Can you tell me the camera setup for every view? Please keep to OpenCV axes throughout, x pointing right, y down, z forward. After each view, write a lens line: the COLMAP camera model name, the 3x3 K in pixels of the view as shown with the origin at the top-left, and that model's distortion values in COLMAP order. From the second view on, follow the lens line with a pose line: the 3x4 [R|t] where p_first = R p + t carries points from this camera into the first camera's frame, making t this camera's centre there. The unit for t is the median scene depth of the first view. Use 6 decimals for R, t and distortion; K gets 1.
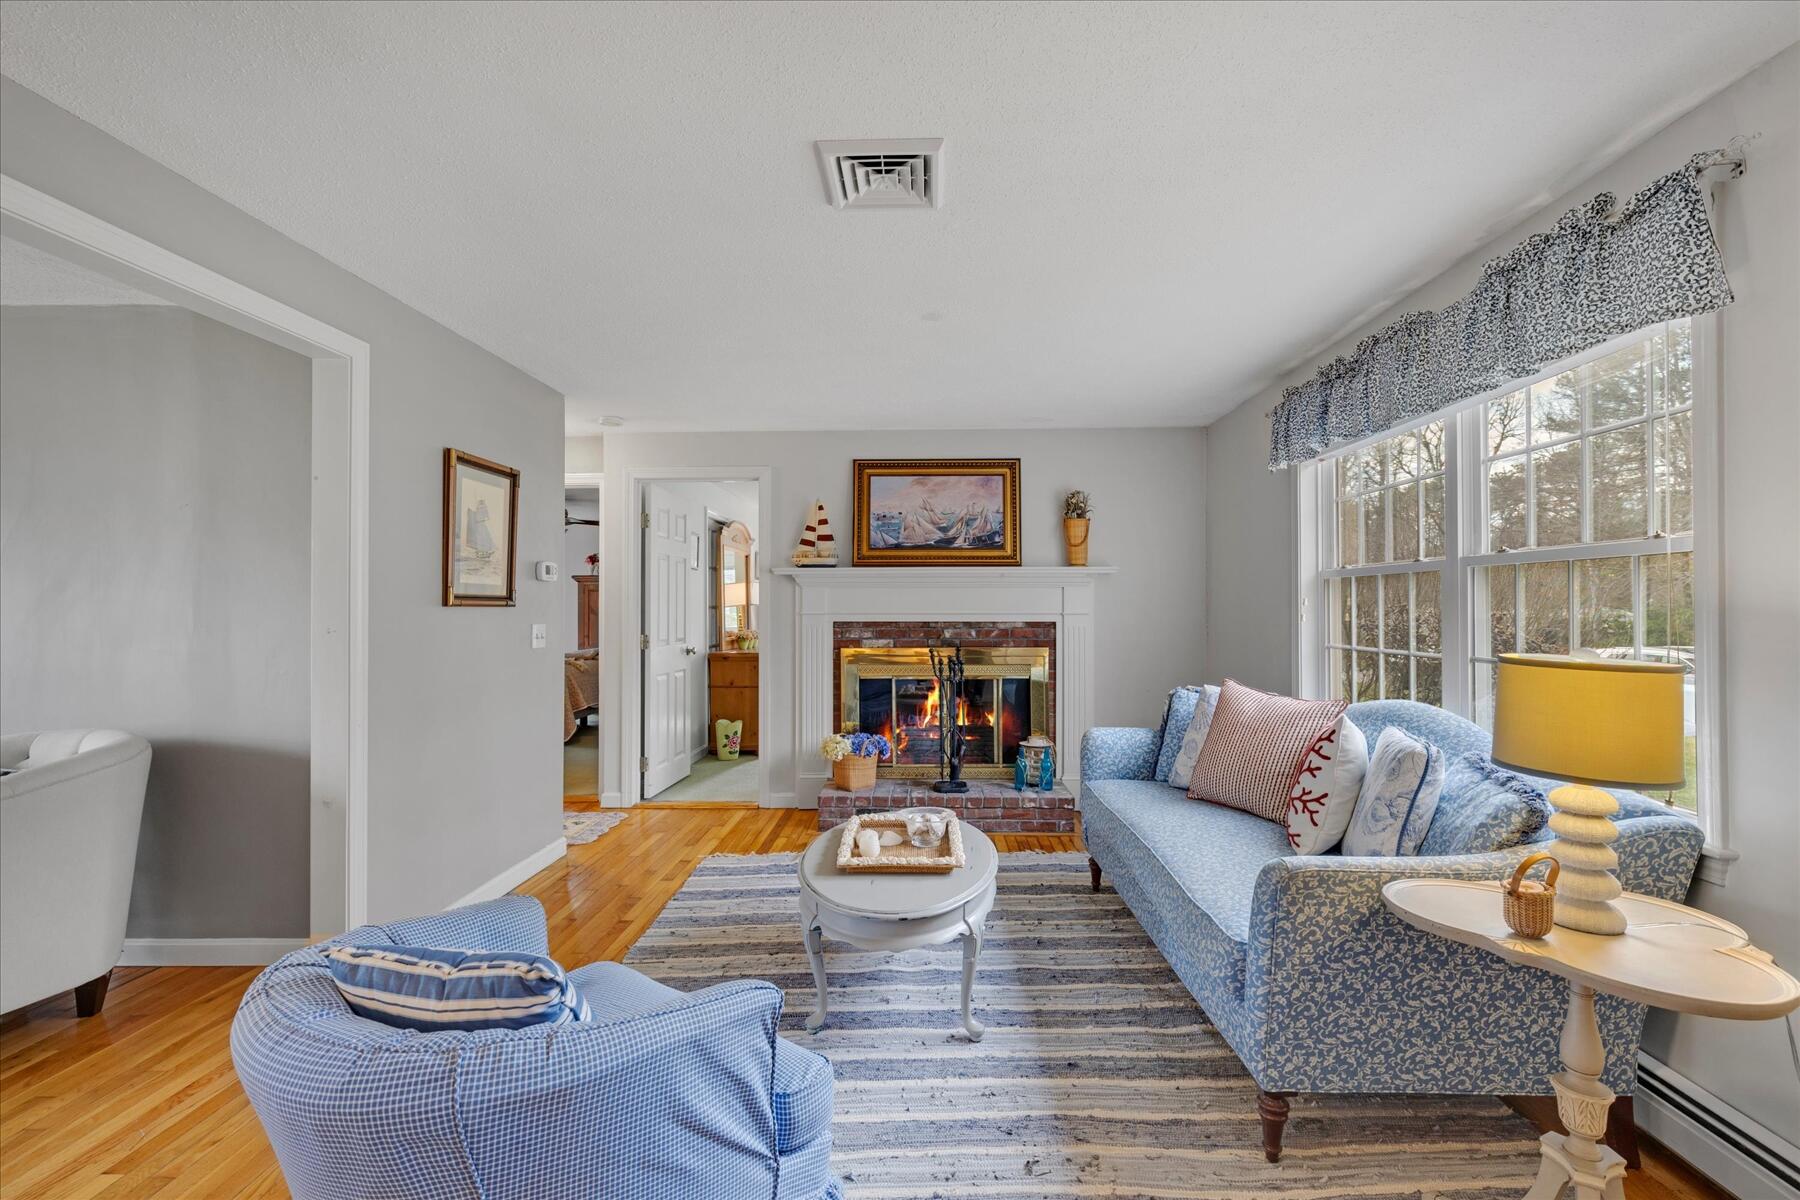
lens RADIAL K [[797.9, 0, 911.3], [0, 797.9, 598.2], [0, 0, 1]] dist [0.001205, -0.001224]
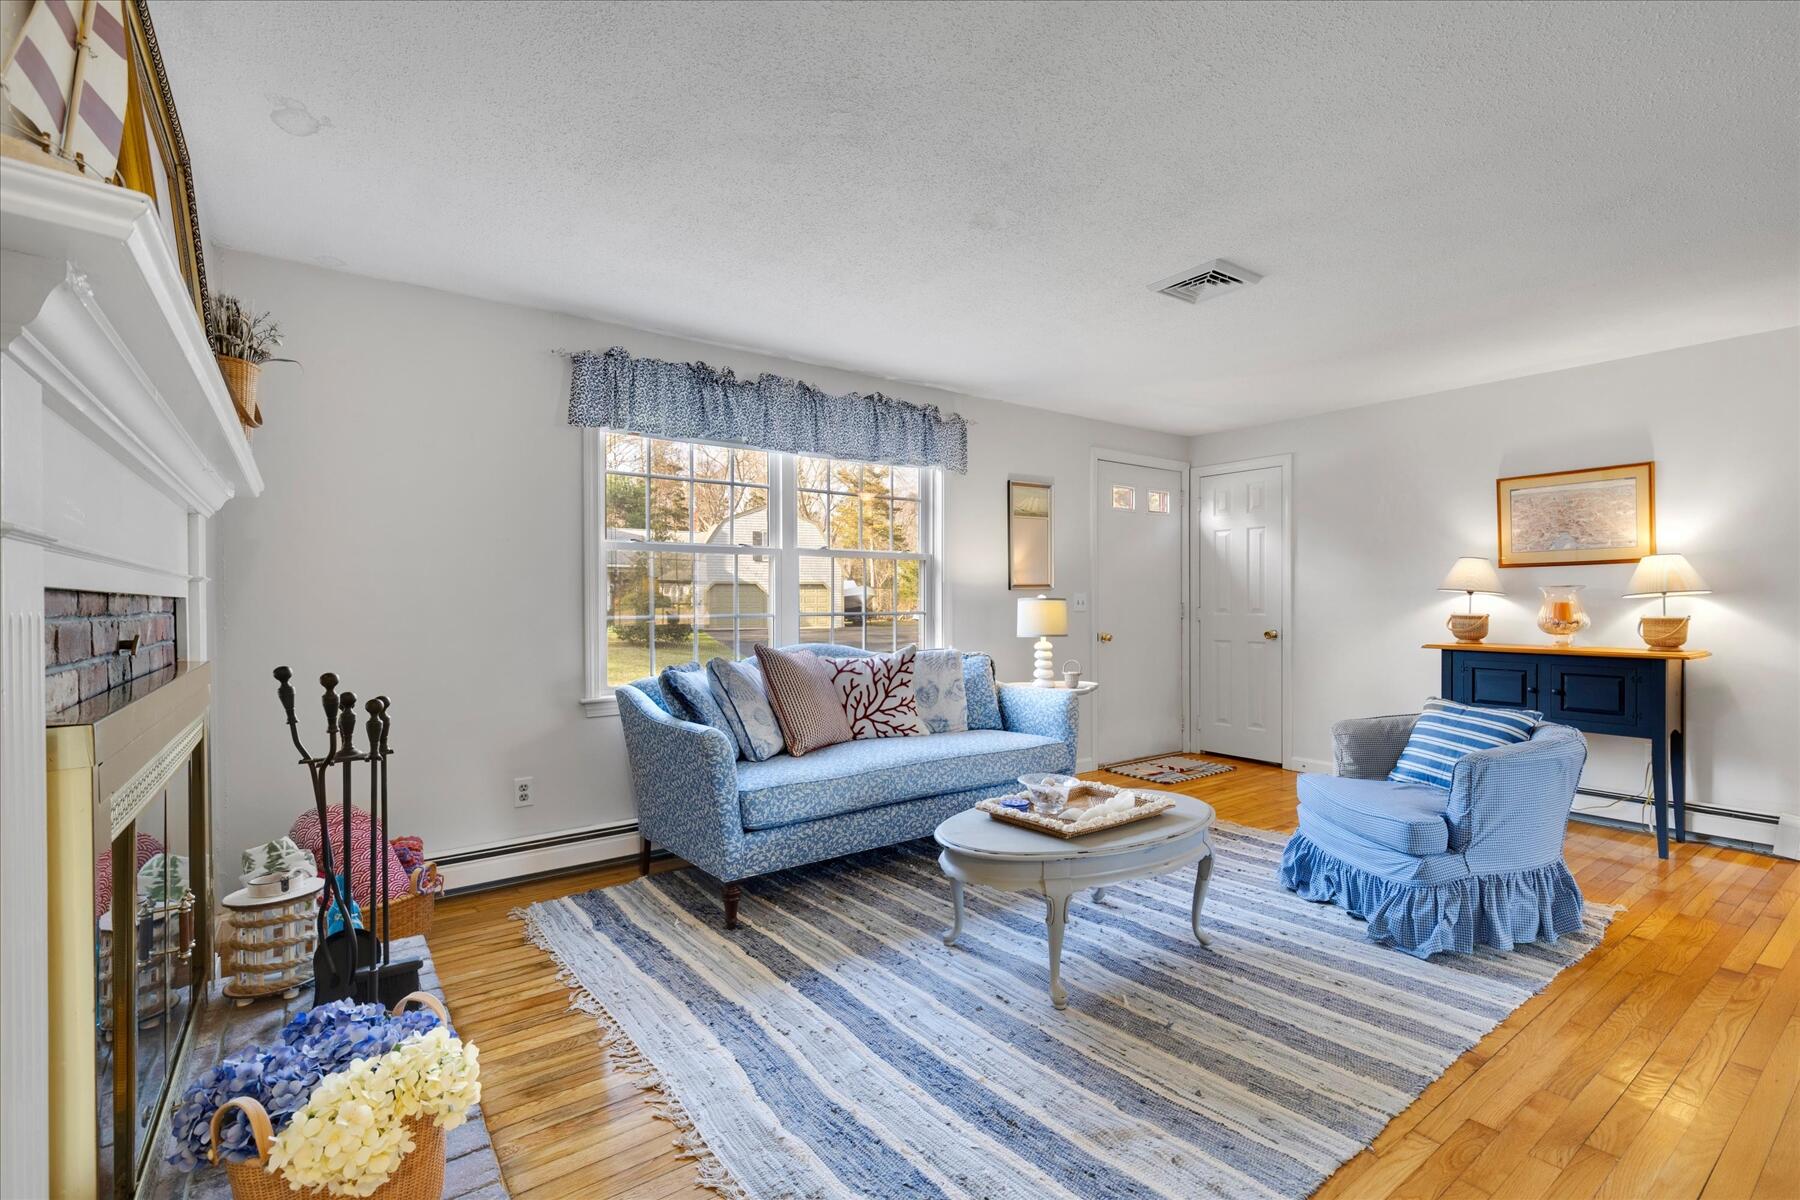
lens RADIAL K [[797.9, 0, 898.9], [0, 797.9, 603.5], [0, 0, 1]] dist [0.001205, -0.001224]
pose [[-0.604226, -0.000536, 0.796813, -0.360456], [-0.006693, 0.999968, -0.004402, 0.032870], [-0.796785, -0.007993, -0.604210, 0.965902]]
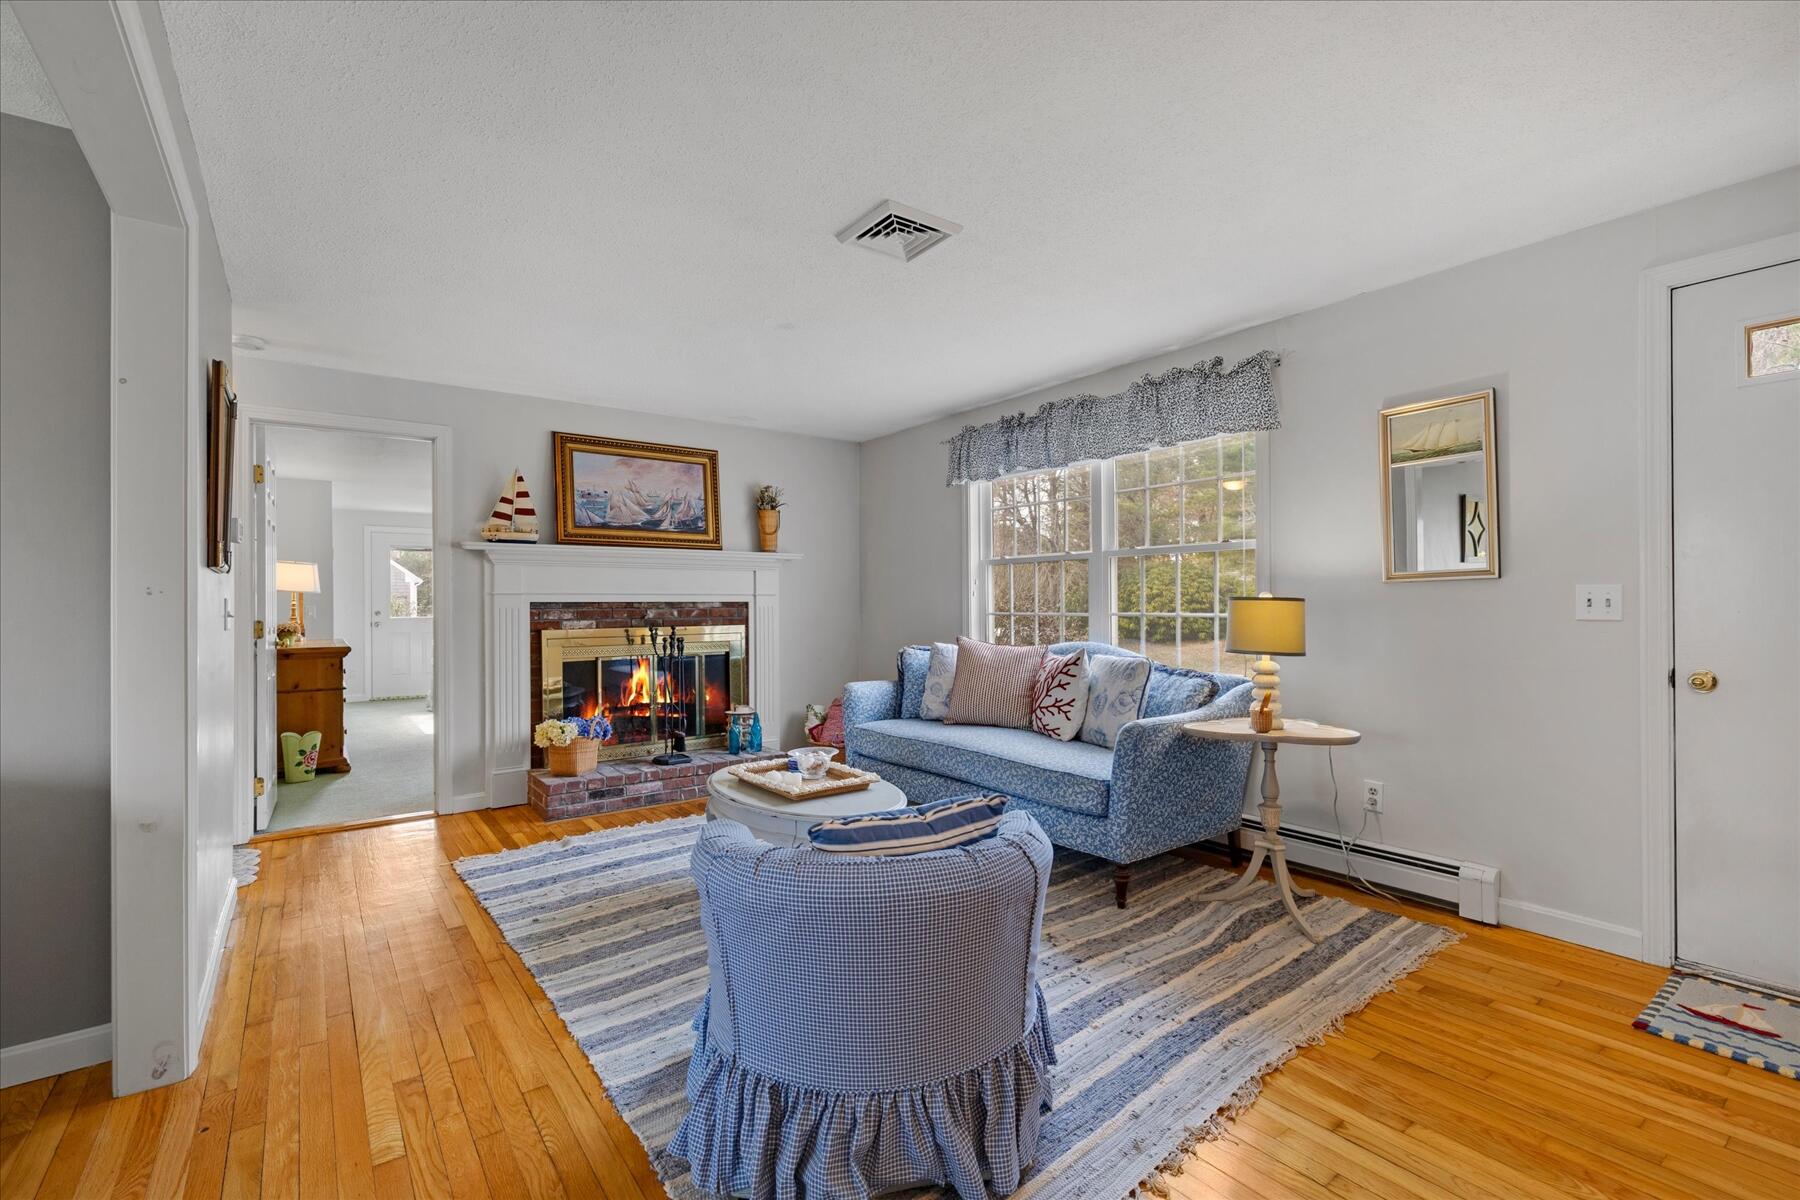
lens RADIAL K [[797.9, 0, 909.0], [0, 797.9, 594.9], [0, 0, 1]] dist [0.001205, -0.001224]
pose [[0.781968, 0.004006, 0.623306, -0.337530], [-0.001993, 0.999990, -0.003926, 0.024029], [-0.623316, 0.001828, 0.781968, -0.005952]]
